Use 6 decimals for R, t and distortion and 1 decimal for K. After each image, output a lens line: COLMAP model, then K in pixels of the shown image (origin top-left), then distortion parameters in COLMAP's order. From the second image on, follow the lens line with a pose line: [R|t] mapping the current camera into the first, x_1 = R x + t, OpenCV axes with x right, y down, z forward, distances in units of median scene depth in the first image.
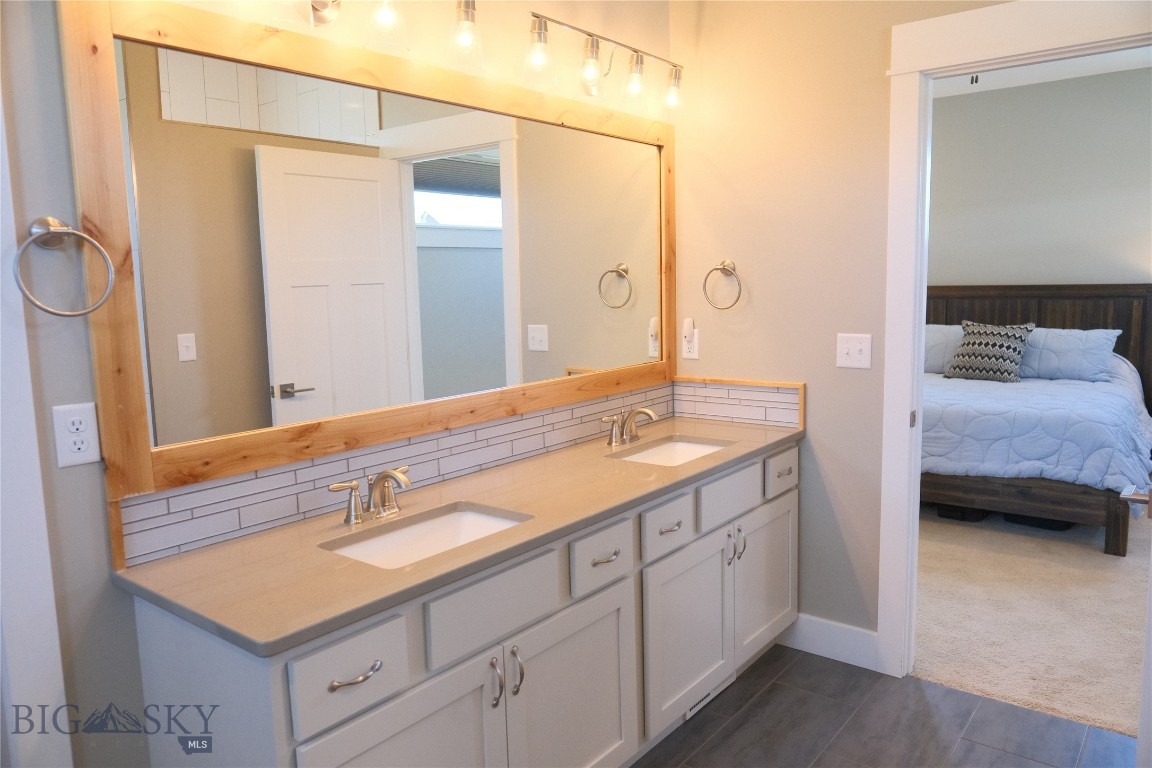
lens RADIAL K [[820.6, 0, 576.0], [0, 820.6, 384.0], [0, 0, 1]] dist [-0.003192, 0.002605]
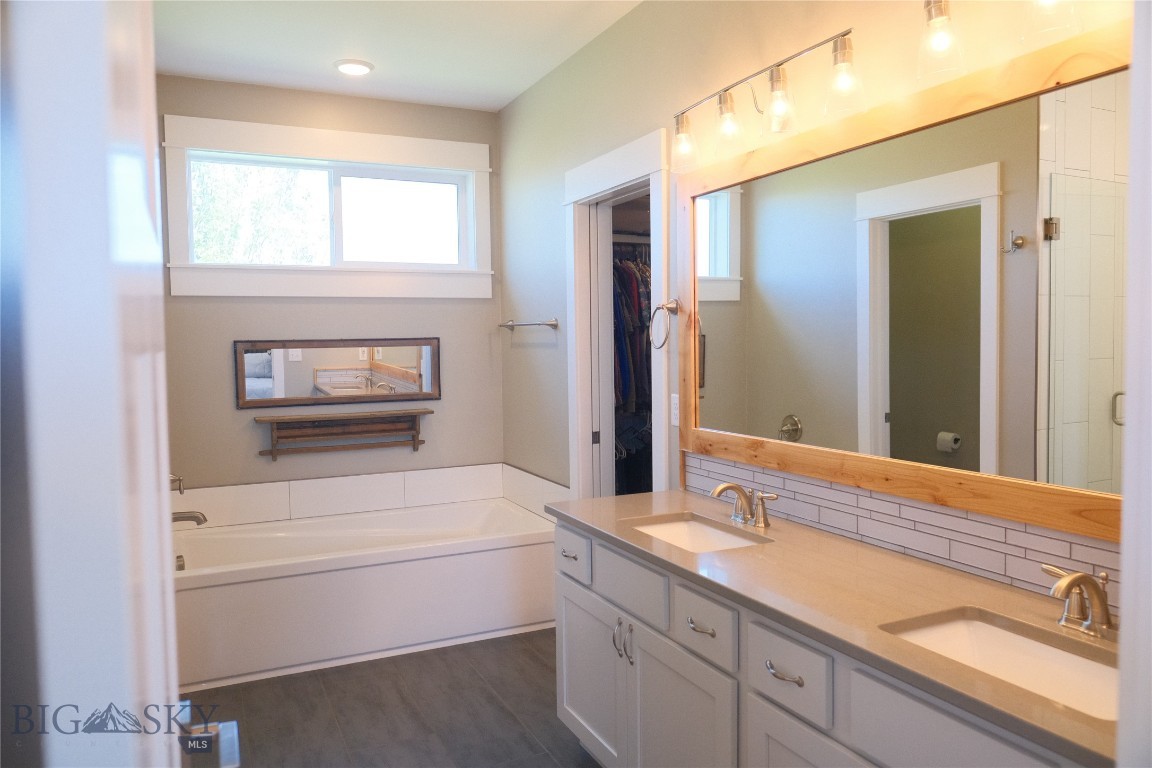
lens RADIAL K [[822.6, 0, 576.0], [0, 822.6, 384.0], [0, 0, 1]] dist [0.178382, 0.000353]
pose [[-0.440788, 0.072191, -0.894703, 0.925683], [-0.094637, 0.987468, 0.126300, -0.168103], [0.892608, 0.140343, -0.428432, 1.217694]]
